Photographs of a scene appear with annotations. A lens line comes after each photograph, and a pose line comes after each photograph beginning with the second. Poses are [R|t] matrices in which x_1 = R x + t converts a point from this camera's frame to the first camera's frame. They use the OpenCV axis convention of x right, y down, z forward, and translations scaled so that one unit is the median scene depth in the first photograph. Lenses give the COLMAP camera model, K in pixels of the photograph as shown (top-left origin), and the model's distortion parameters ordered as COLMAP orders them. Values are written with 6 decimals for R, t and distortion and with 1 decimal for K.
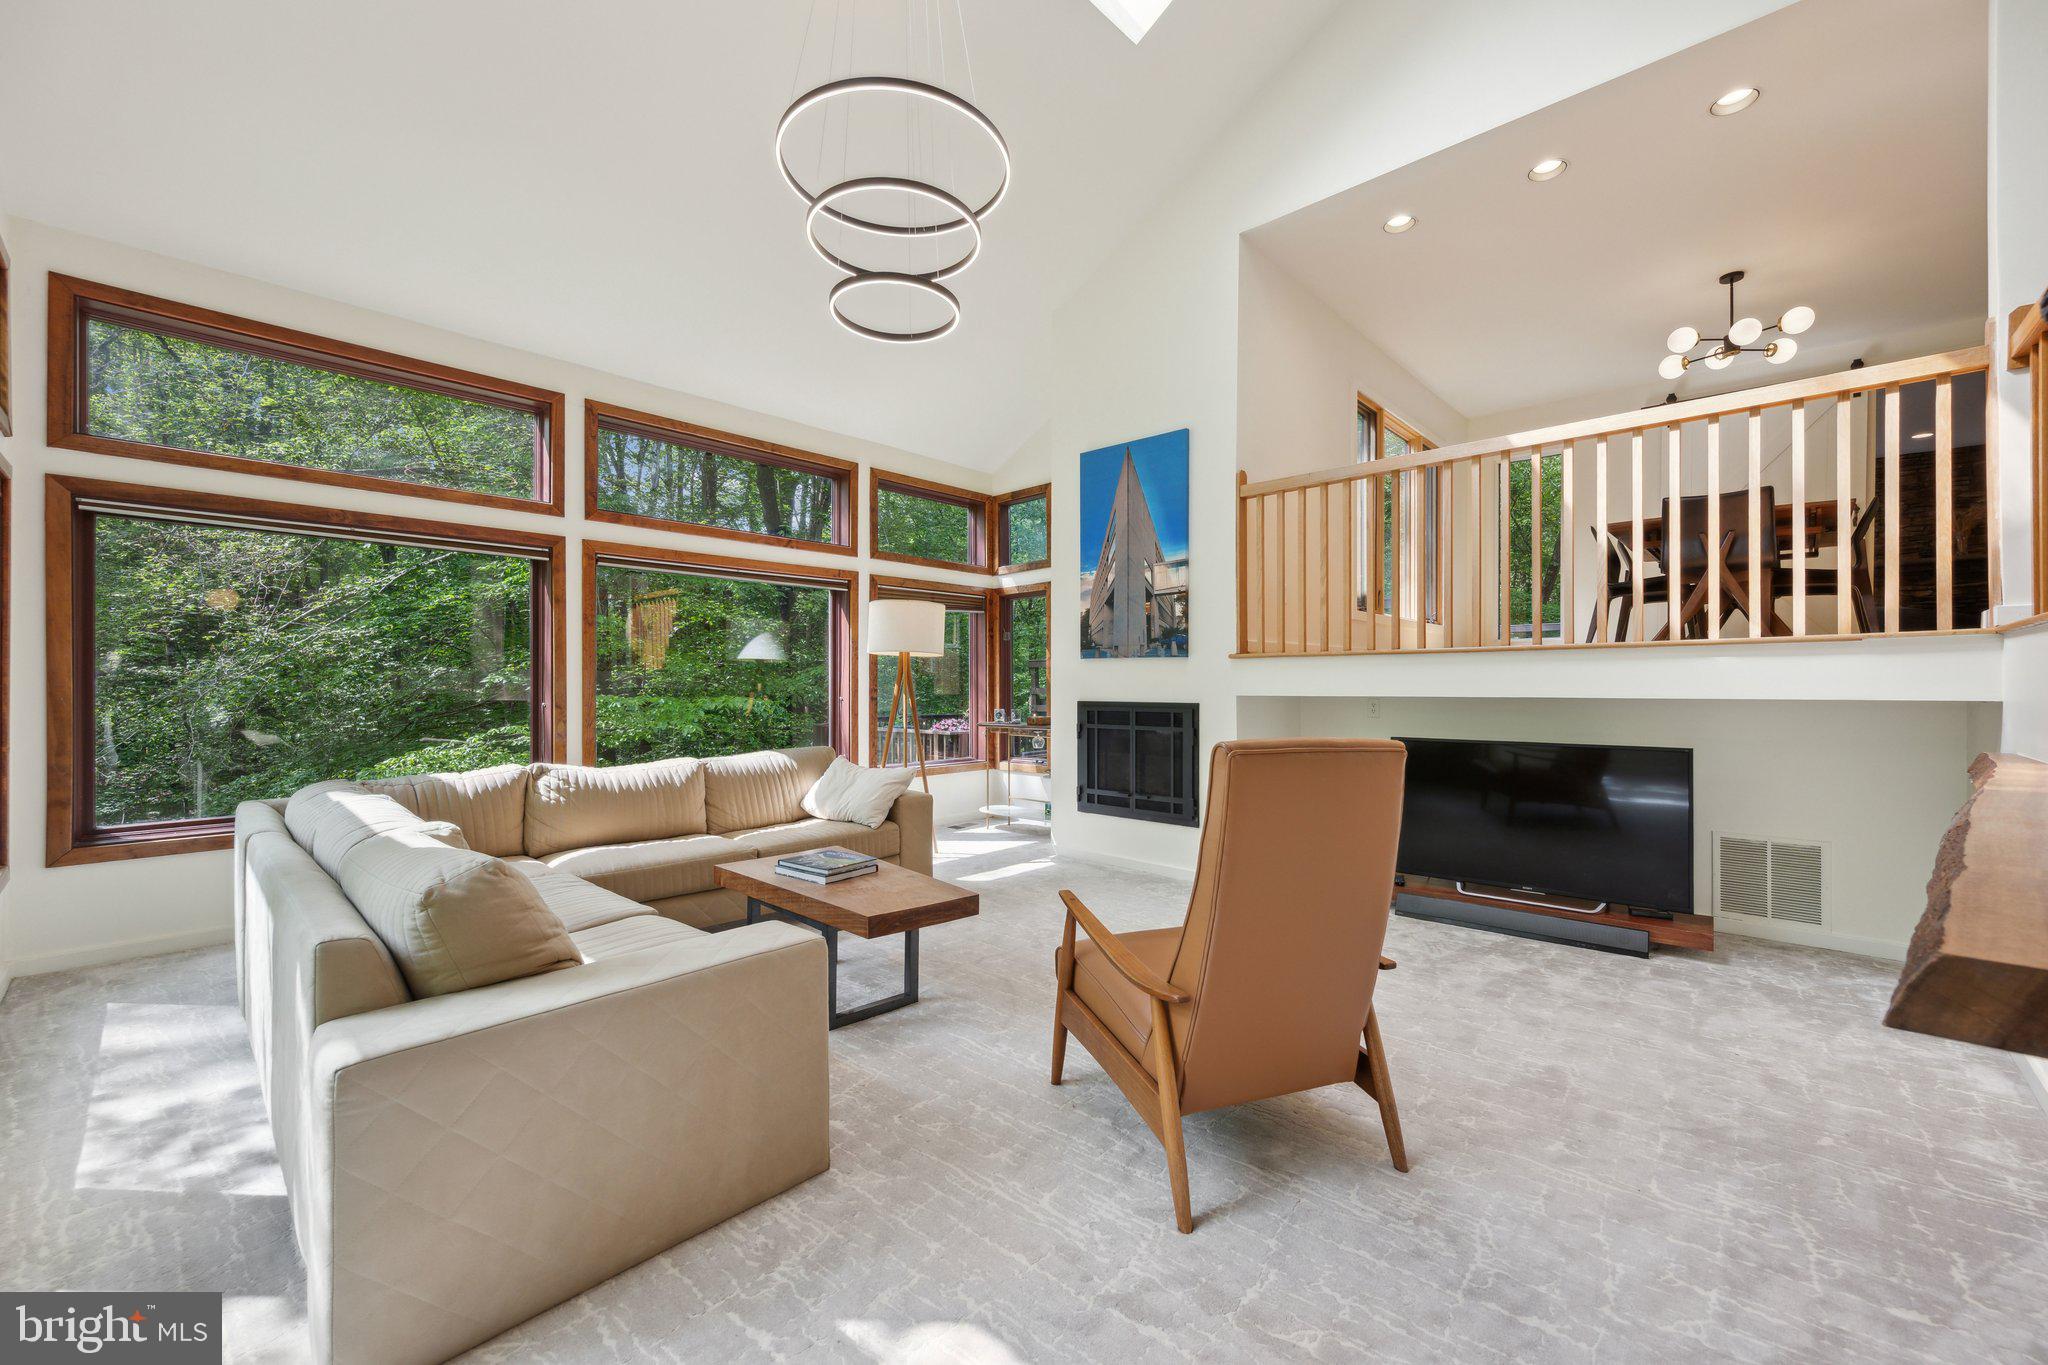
lens RADIAL K [[838.4, 0, 1024.0], [0, 838.4, 682.5], [0, 0, 1]] dist [0.025383, -0.000001]
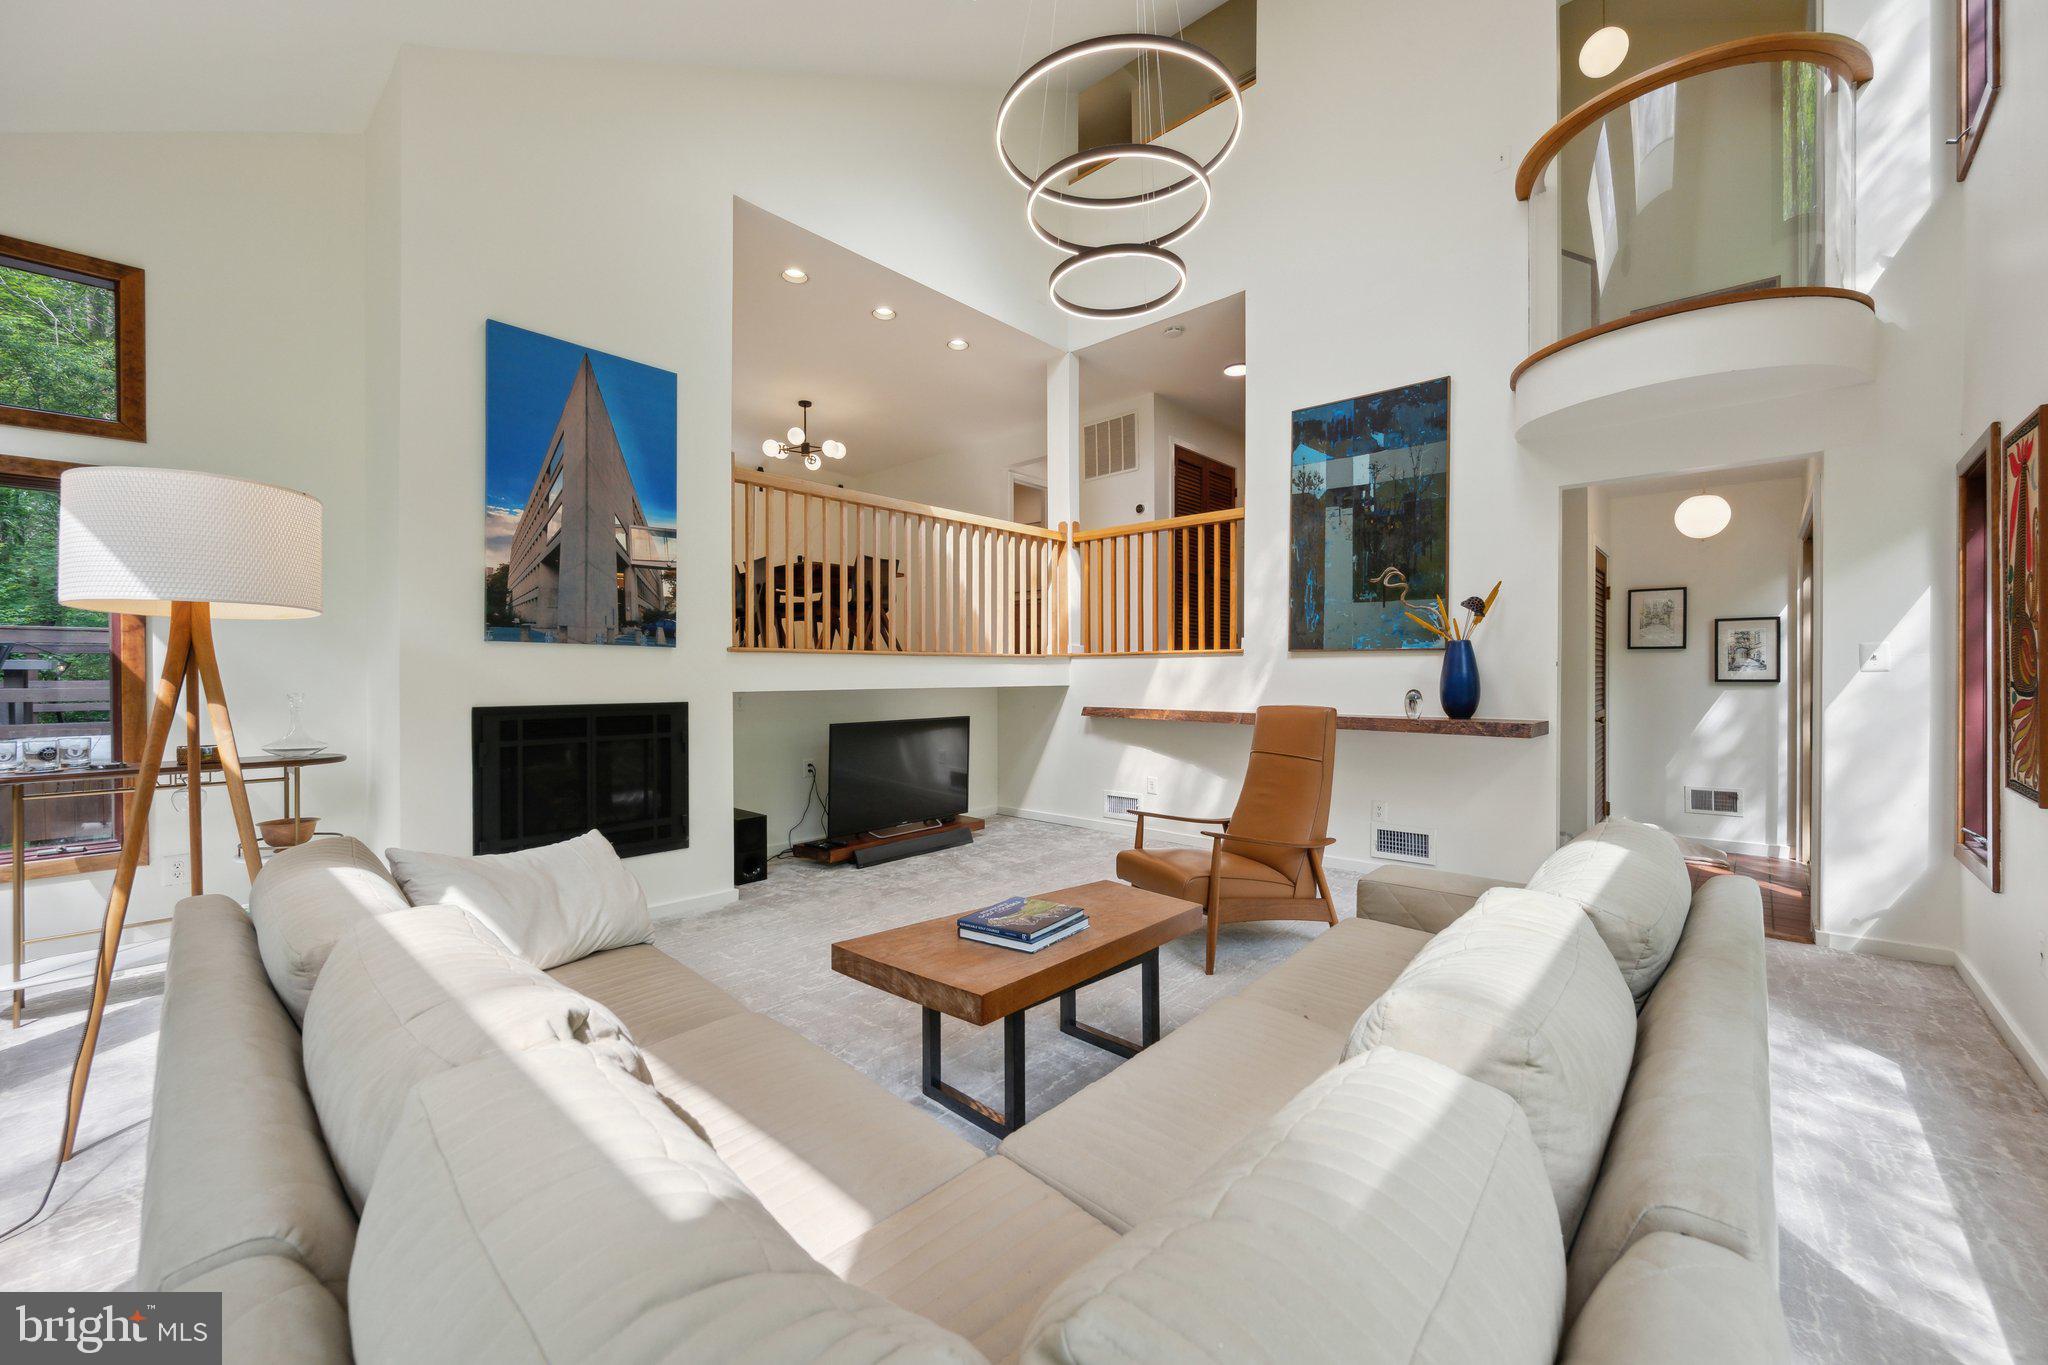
lens RADIAL K [[801.5, 0, 1020.8], [0, 801.5, 677.3], [0, 0, 1]] dist [0.000345, -0.000399]
pose [[-0.010401, -0.002286, 0.999943, -0.597003], [-0.004727, 0.999986, 0.002237, -0.003893], [-0.999935, -0.004704, -0.010412, 0.652755]]
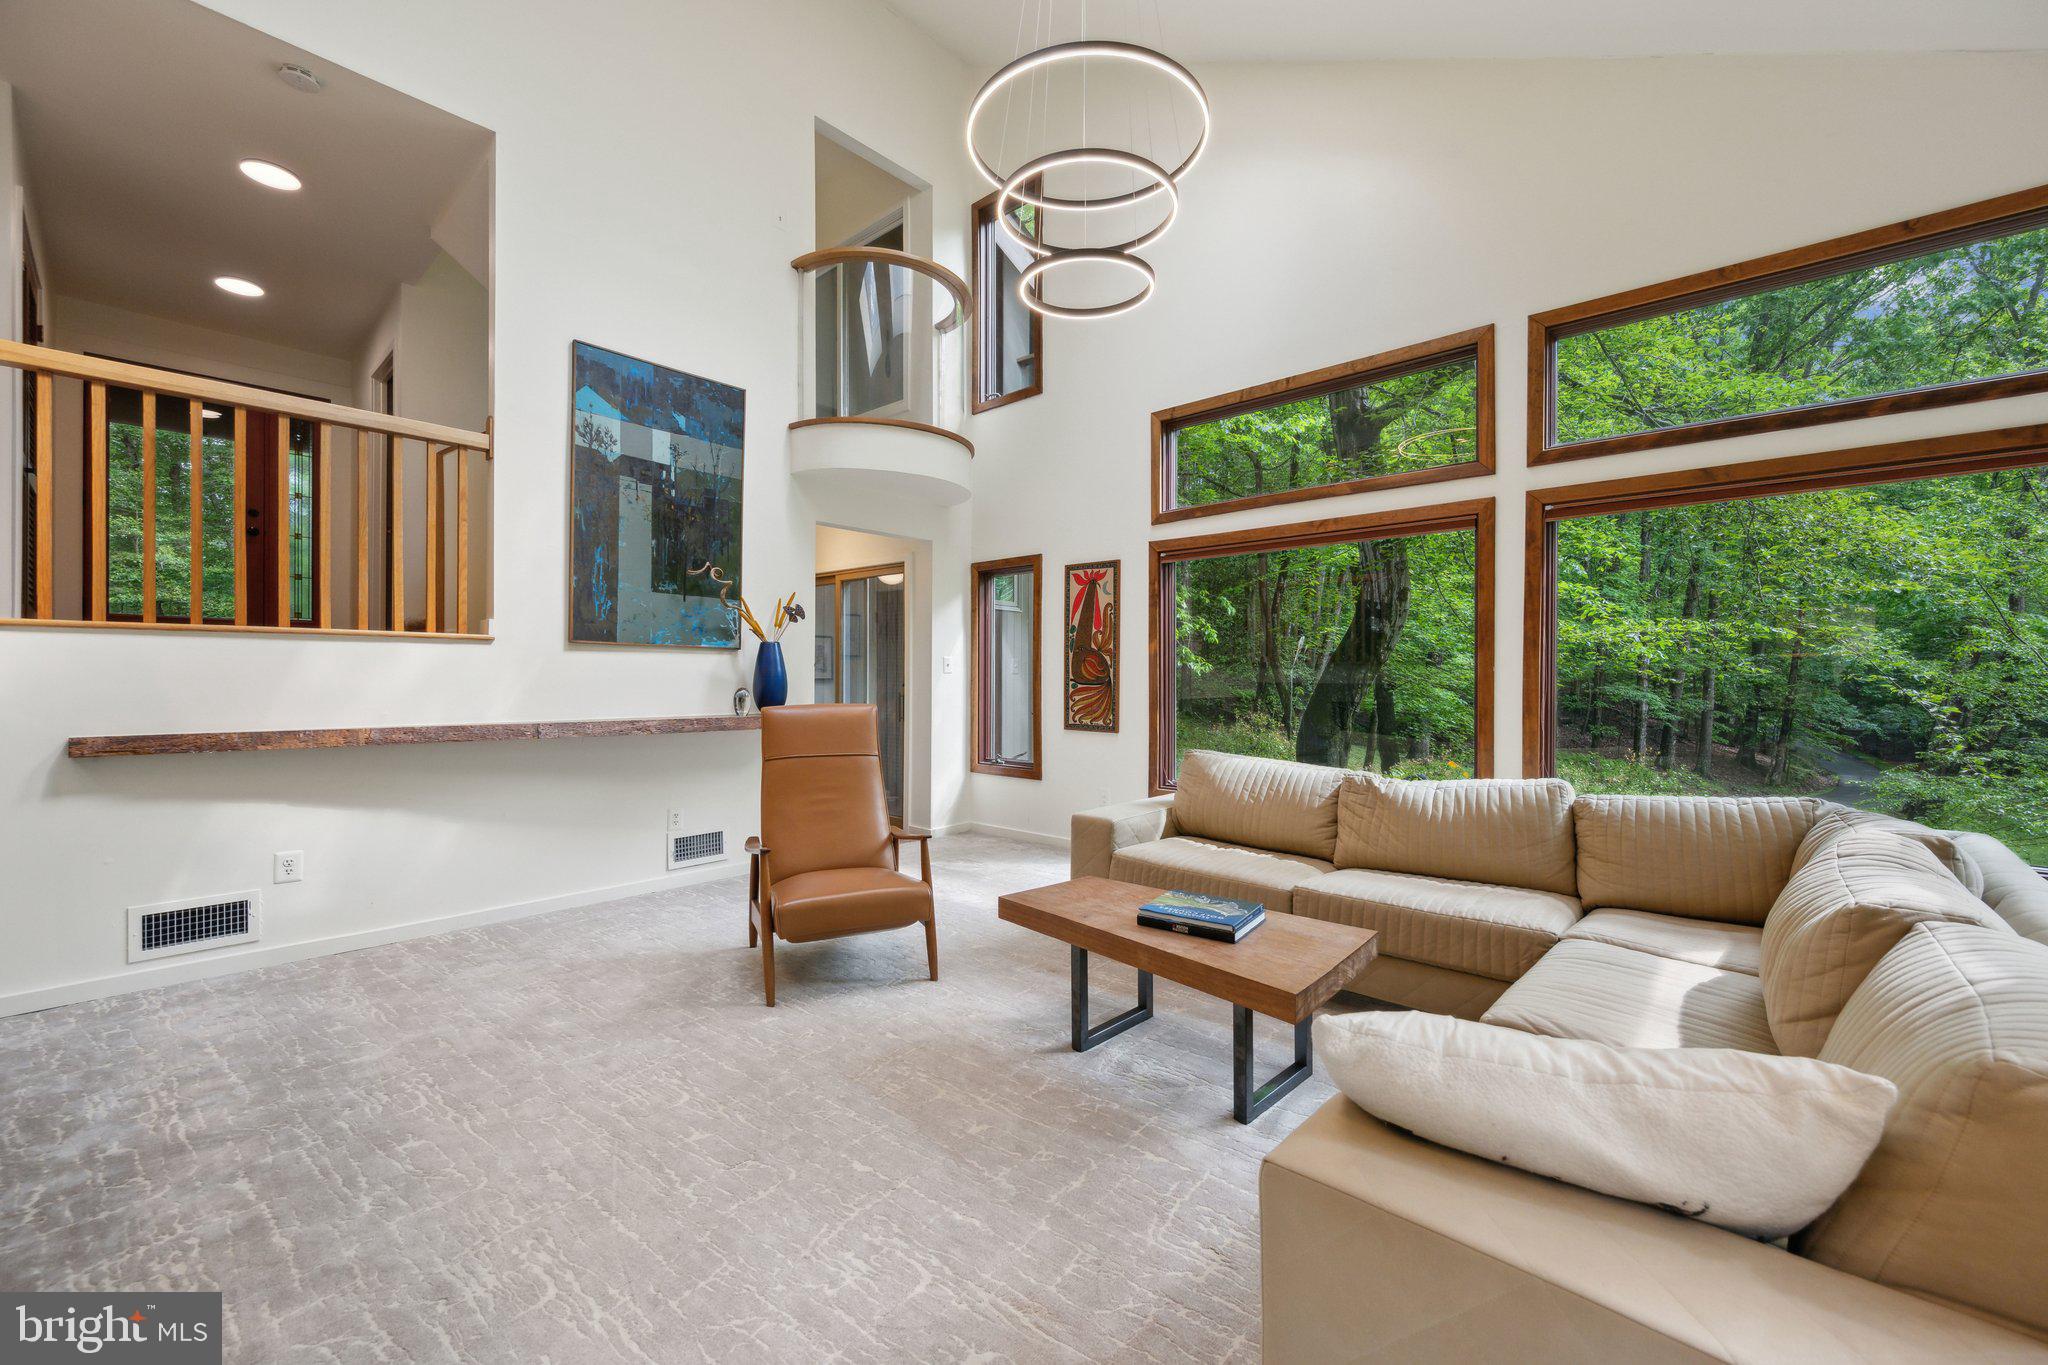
lens RADIAL K [[804.4, 0, 1024.0], [0, 804.4, 682.5], [0, 0, 1]] dist [0.000981, 0.000036]
pose [[-0.999935, -0.000735, -0.011367, -0.035429], [-0.000718, 0.999999, -0.001555, 0.004803], [0.011369, -0.001547, -0.999934, 1.104973]]
